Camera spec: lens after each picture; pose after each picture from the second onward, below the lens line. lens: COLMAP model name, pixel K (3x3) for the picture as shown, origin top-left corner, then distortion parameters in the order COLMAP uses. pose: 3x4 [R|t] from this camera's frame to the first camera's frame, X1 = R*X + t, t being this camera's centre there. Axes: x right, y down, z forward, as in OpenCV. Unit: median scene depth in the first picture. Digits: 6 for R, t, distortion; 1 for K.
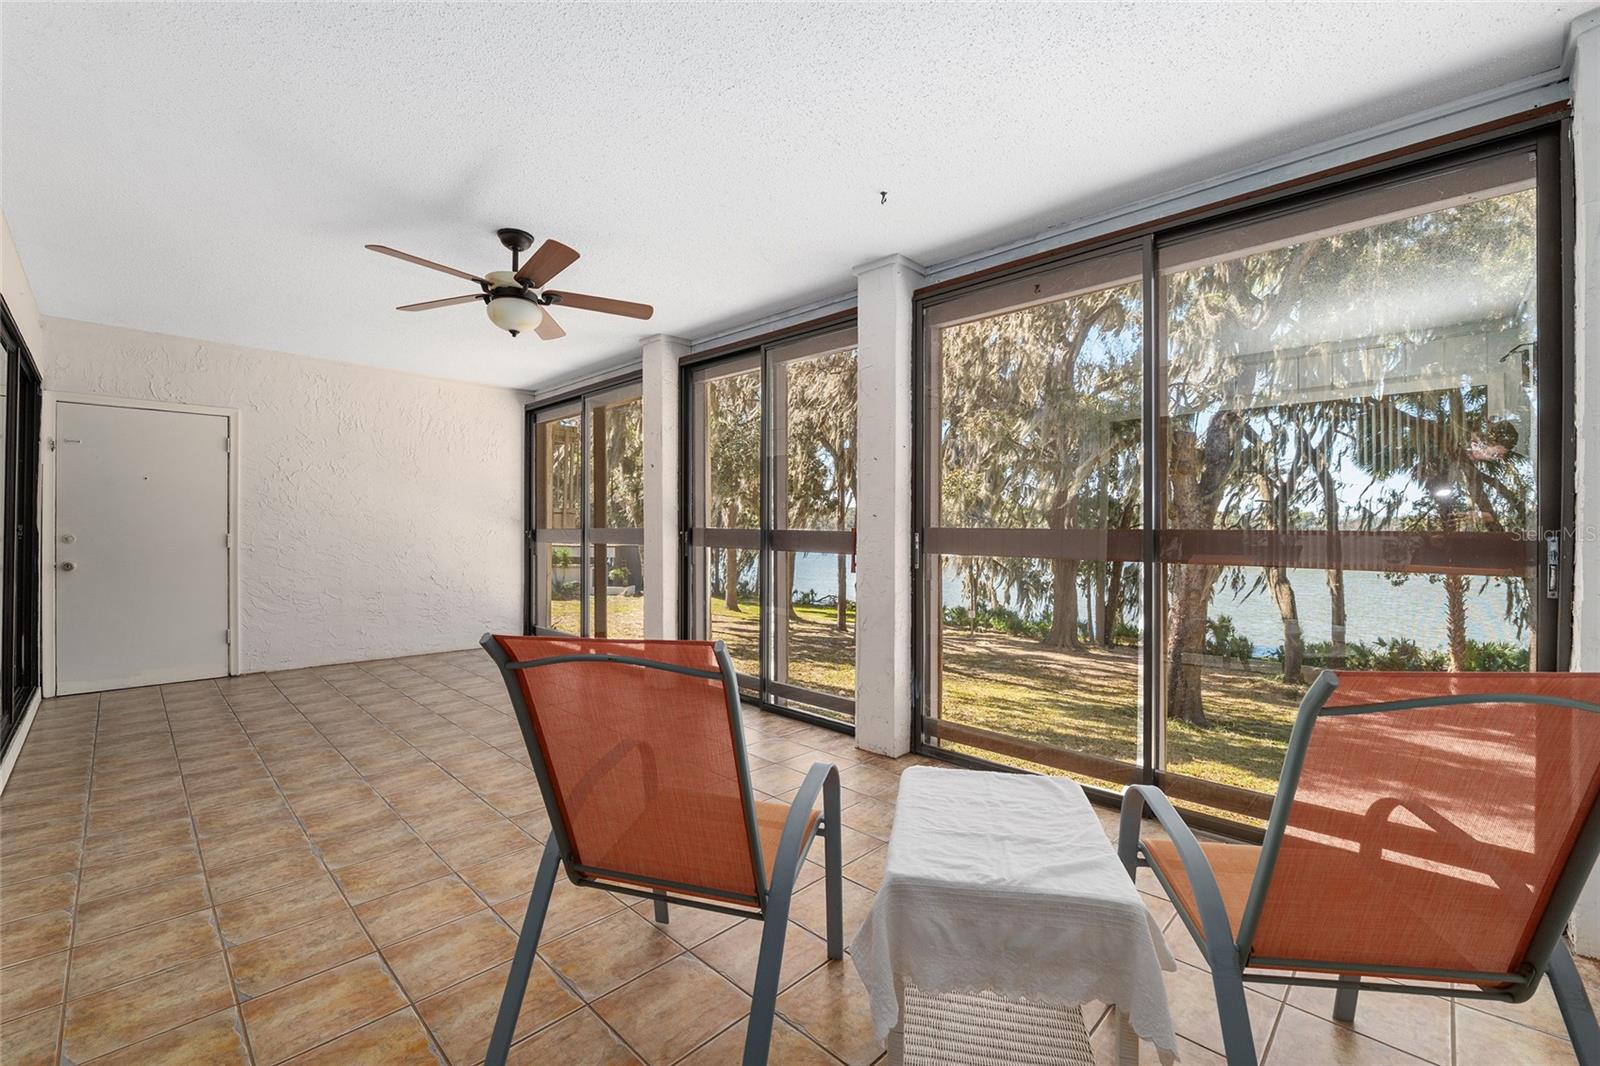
lens RADIAL K [[663.6, 0, 800.0], [0, 663.6, 533.0], [0, 0, 1]] dist [-0.001323, -0.000192]
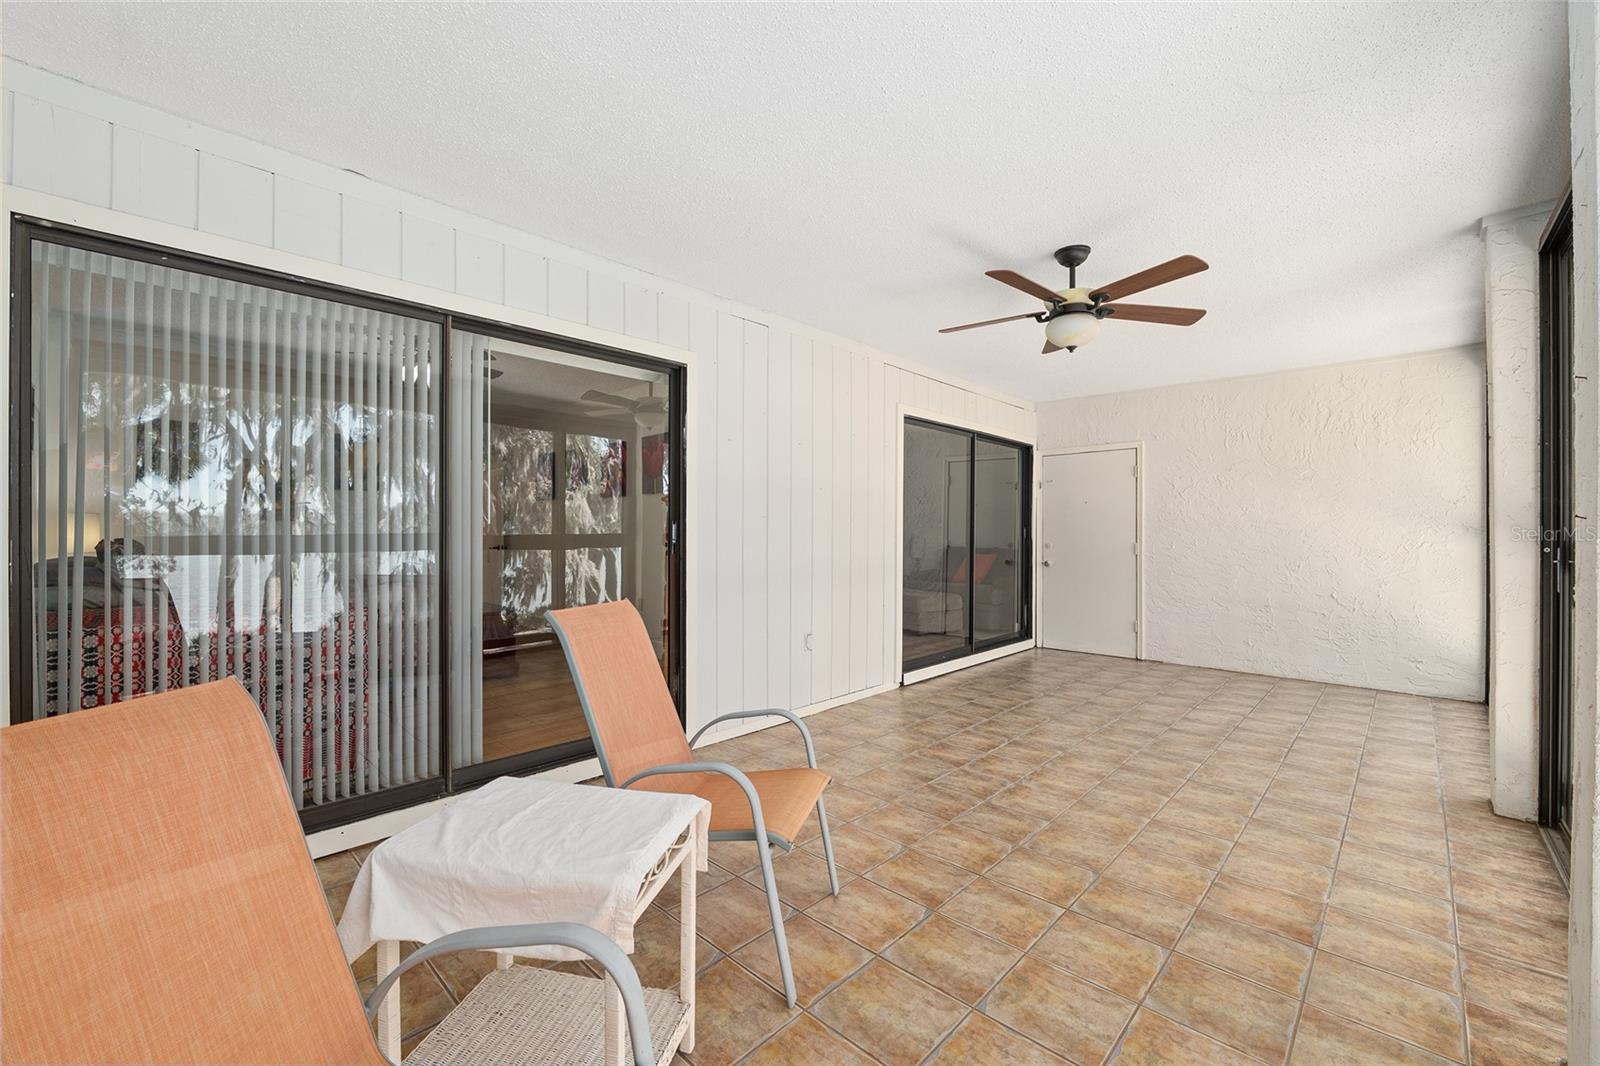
lens RADIAL K [[663.6, 0, 800.0], [0, 663.6, 533.0], [0, 0, 1]] dist [-0.001323, -0.000192]
pose [[0.017453, -0.004378, -0.999838, 0.574297], [-0.007107, 0.999965, -0.004502, -0.012144], [0.999822, 0.007184, 0.017421, 0.569172]]
